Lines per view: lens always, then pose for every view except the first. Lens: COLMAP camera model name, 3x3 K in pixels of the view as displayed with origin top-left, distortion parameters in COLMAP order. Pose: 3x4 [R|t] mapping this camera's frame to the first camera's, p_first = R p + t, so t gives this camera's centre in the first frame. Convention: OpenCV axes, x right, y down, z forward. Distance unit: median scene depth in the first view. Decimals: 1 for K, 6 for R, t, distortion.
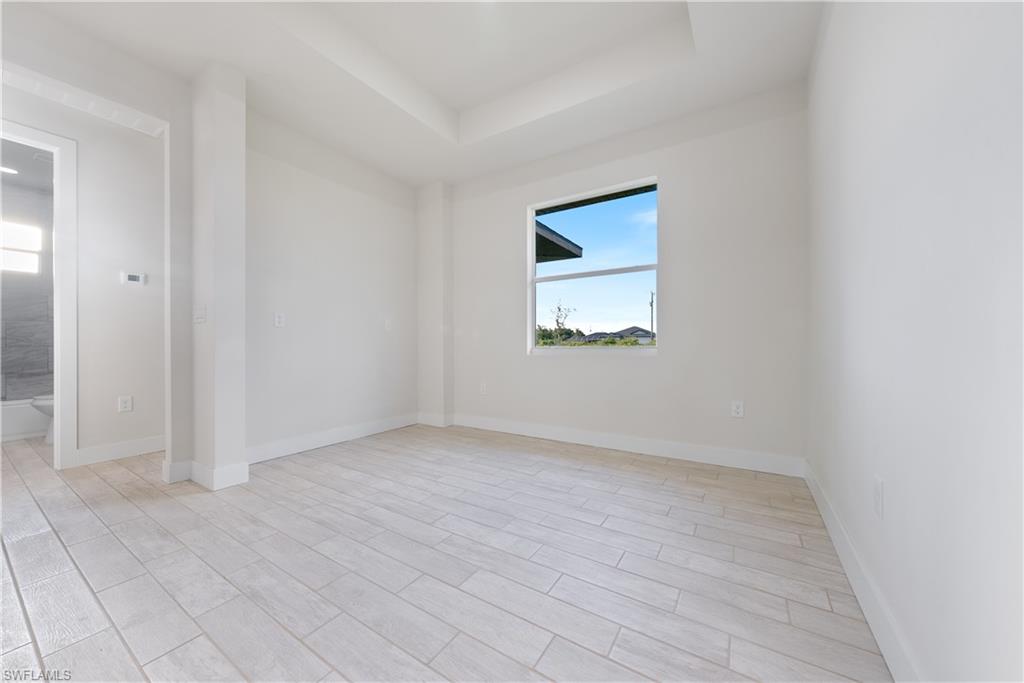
lens RADIAL K [[368.6, 0, 516.0], [0, 368.6, 344.4], [0, 0, 1]] dist [0.000583, -0.000238]
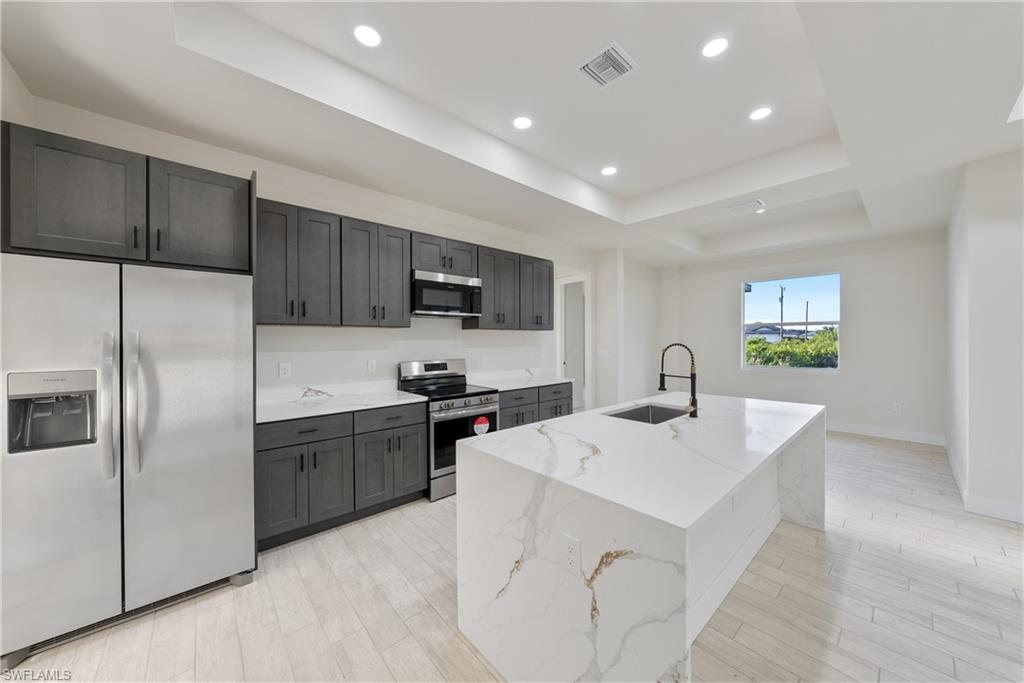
lens RADIAL K [[349.4, 0, 528.3], [0, 349.4, 343.9], [0, 0, 1]] dist [0.008572, -0.000589]
pose [[0.965433, 0.002930, -0.260634, -0.735003], [-0.000228, 0.999946, 0.010398, -0.157637], [0.260650, -0.009979, 0.965382, -1.198313]]
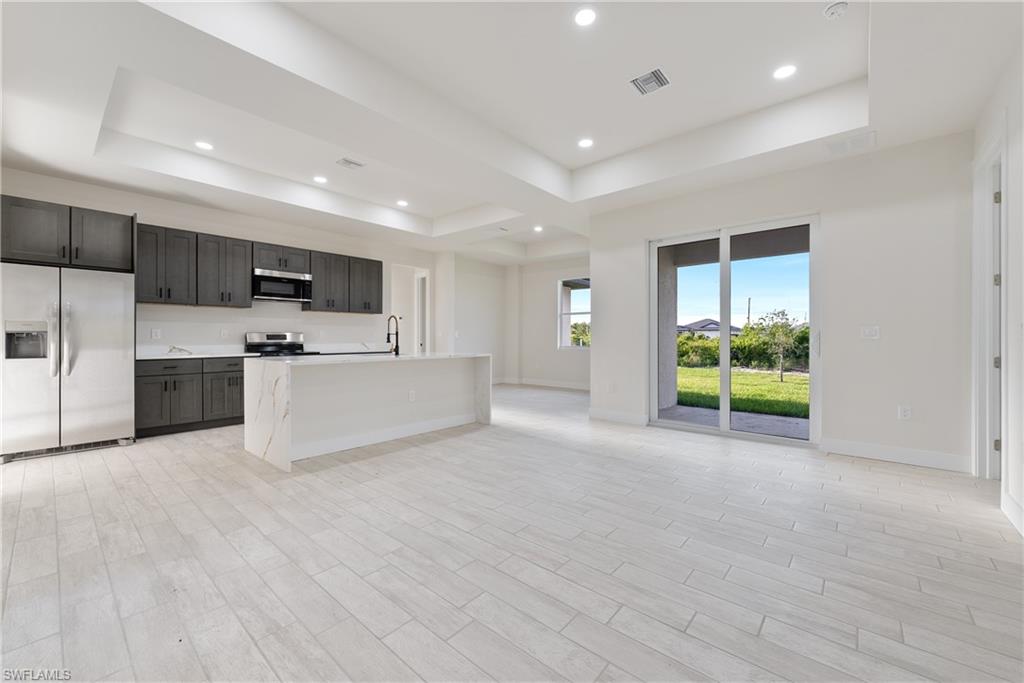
lens RADIAL K [[392.3, 0, 516.6], [0, 392.3, 339.3], [0, 0, 1]] dist [0.004478, 0.000576]
pose [[0.989338, 0.006183, -0.145507, 0.180332], [-0.005329, 0.999966, 0.006258, -0.060229], [0.145541, -0.005416, 0.989337, -1.916285]]
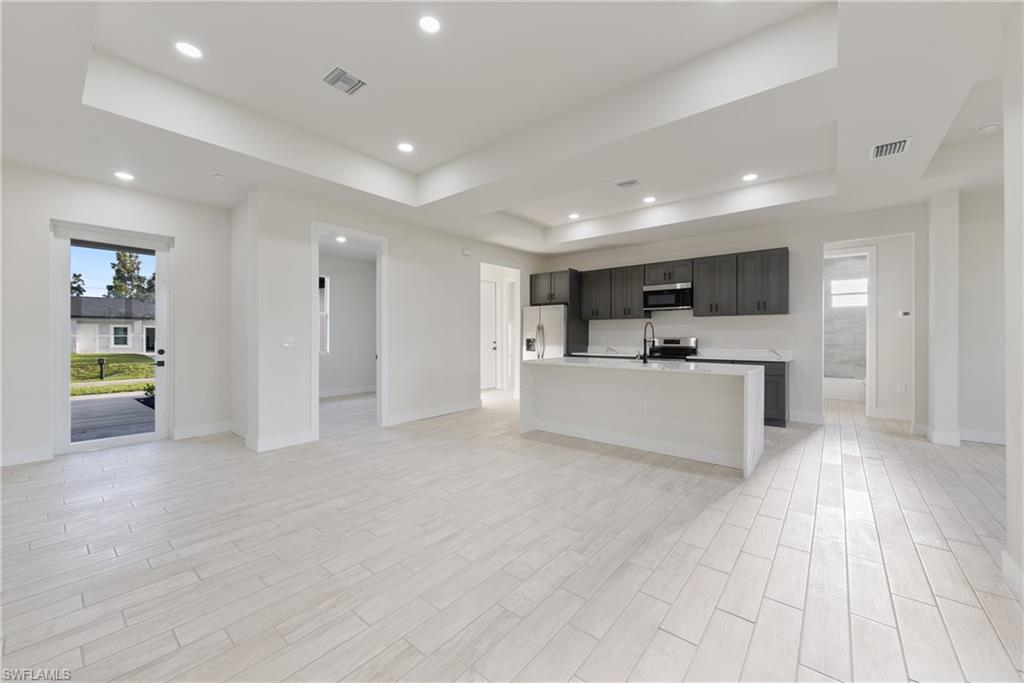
lens RADIAL K [[392.3, 0, 516.6], [0, 392.3, 334.7], [0, 0, 1]] dist [0.004478, 0.000576]
pose [[-0.110157, 0.000918, -0.993914, 1.098566], [-0.002180, 0.999997, 0.001165, -0.097951], [0.993912, 0.002295, -0.110155, -0.656961]]
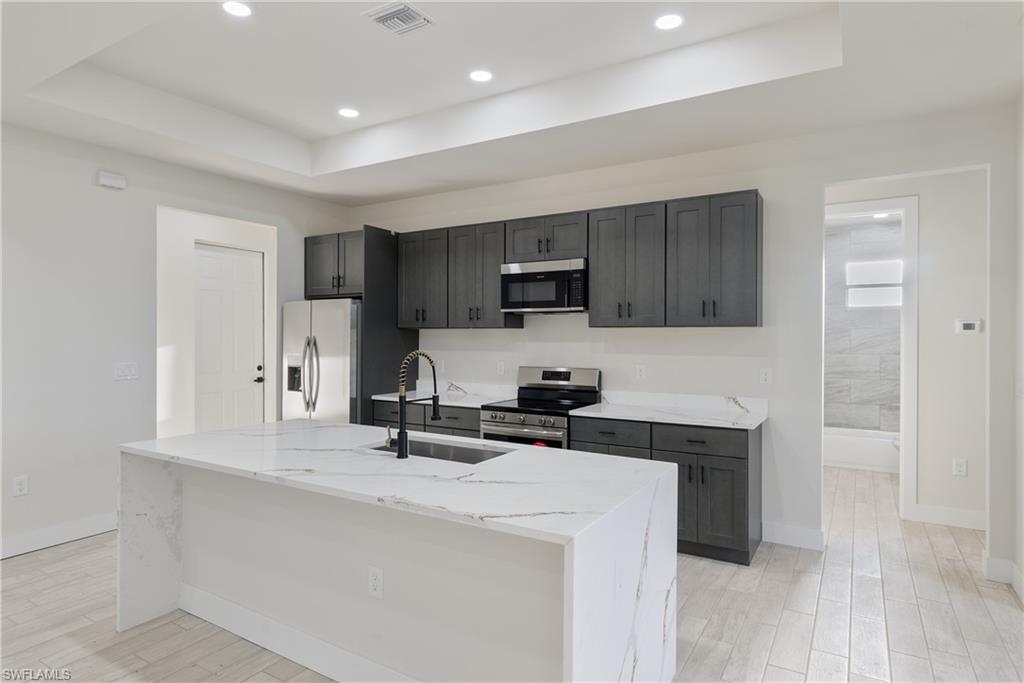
lens RADIAL K [[573.0, 0, 512.6], [0, 573.0, 336.6], [0, 0, 1]] dist [0.001949, -0.000065]
pose [[0.023989, 0.002785, -0.999708, 0.362025], [-0.006296, 0.999977, 0.002635, -0.179761], [0.999692, 0.006231, 0.024006, -0.144846]]
